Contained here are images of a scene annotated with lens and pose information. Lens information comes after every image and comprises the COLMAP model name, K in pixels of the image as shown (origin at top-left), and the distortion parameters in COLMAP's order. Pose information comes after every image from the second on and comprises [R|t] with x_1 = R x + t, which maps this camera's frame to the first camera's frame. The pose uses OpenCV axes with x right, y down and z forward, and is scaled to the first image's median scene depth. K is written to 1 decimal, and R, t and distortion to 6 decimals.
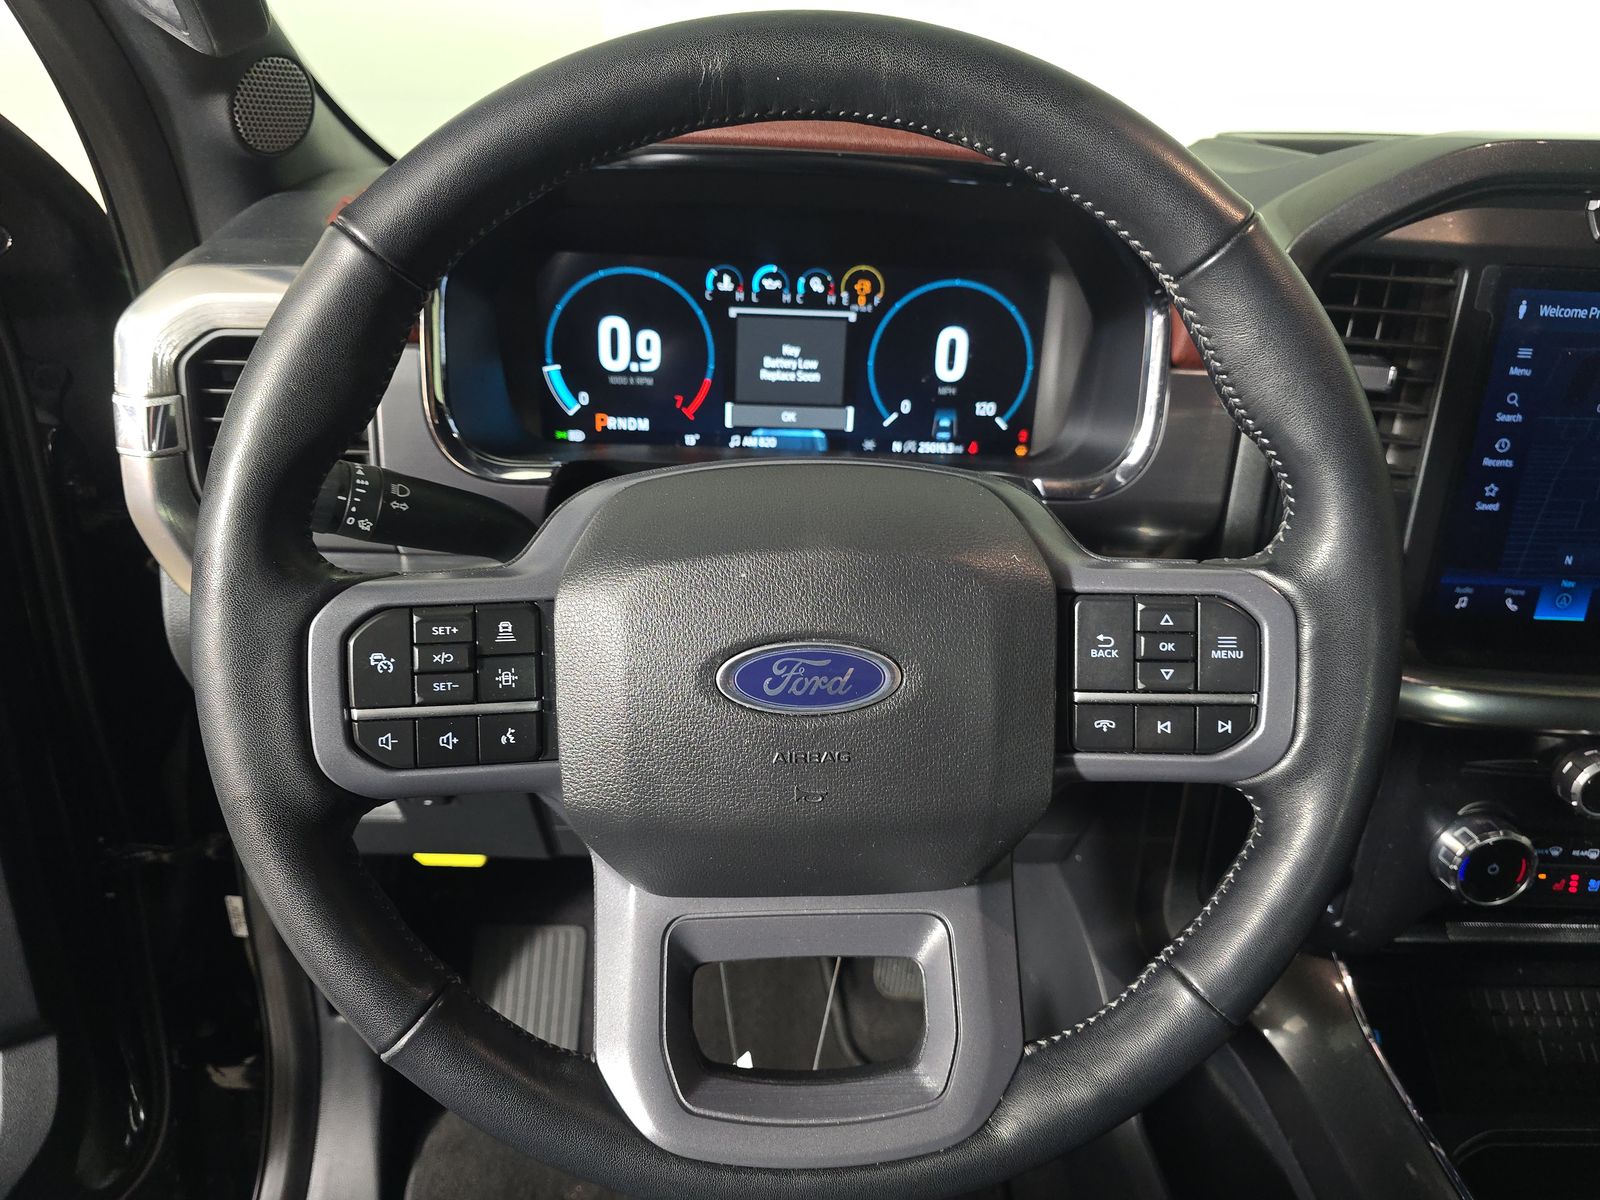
lens RADIAL K [[1057.6, 0, 800.0], [0, 1057.6, 600.0], [0, 0, 1]] dist [0.053125, -0.054194]
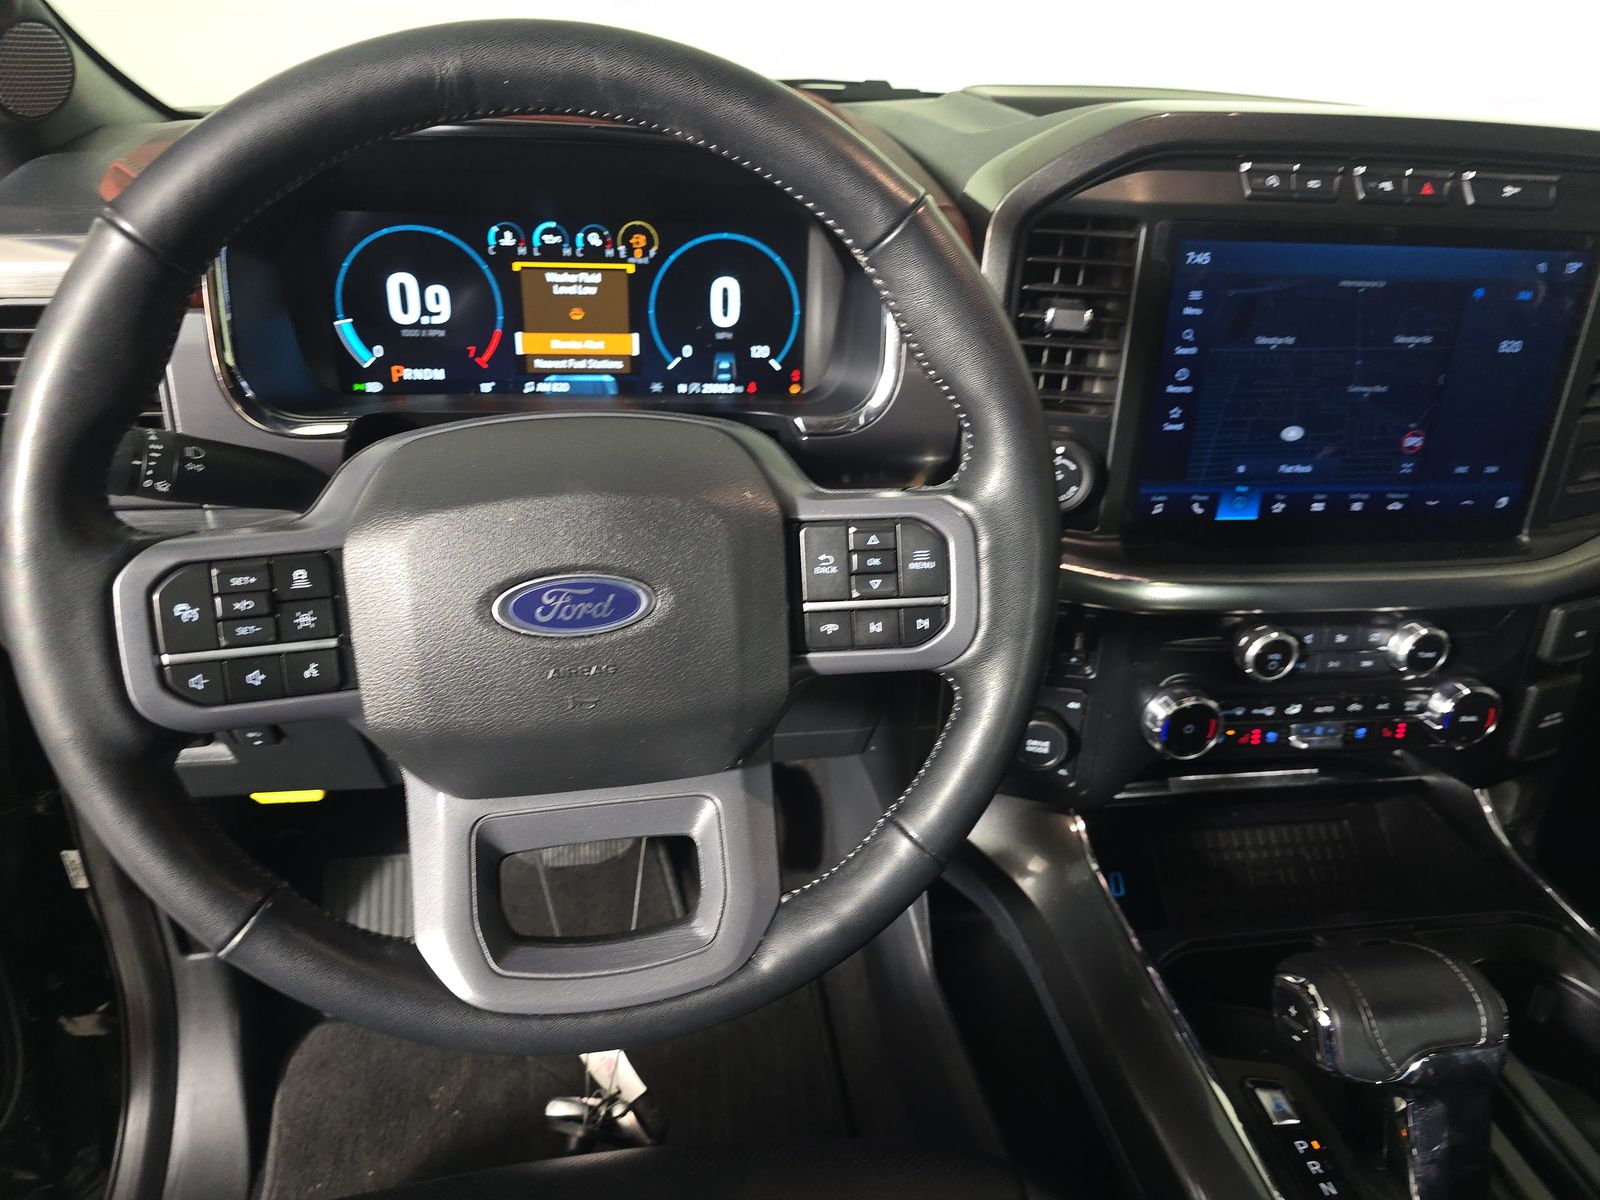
lens RADIAL K [[1077.3, 0, 800.0], [0, 1077.3, 600.0], [0, 0, 1]] dist [0.052332, -0.045184]
pose [[0.991569, -0.057131, 0.116306, 0.081048], [0.048585, 0.995997, 0.075033, -0.006342], [-0.120127, -0.068750, 0.990375, -0.149638]]
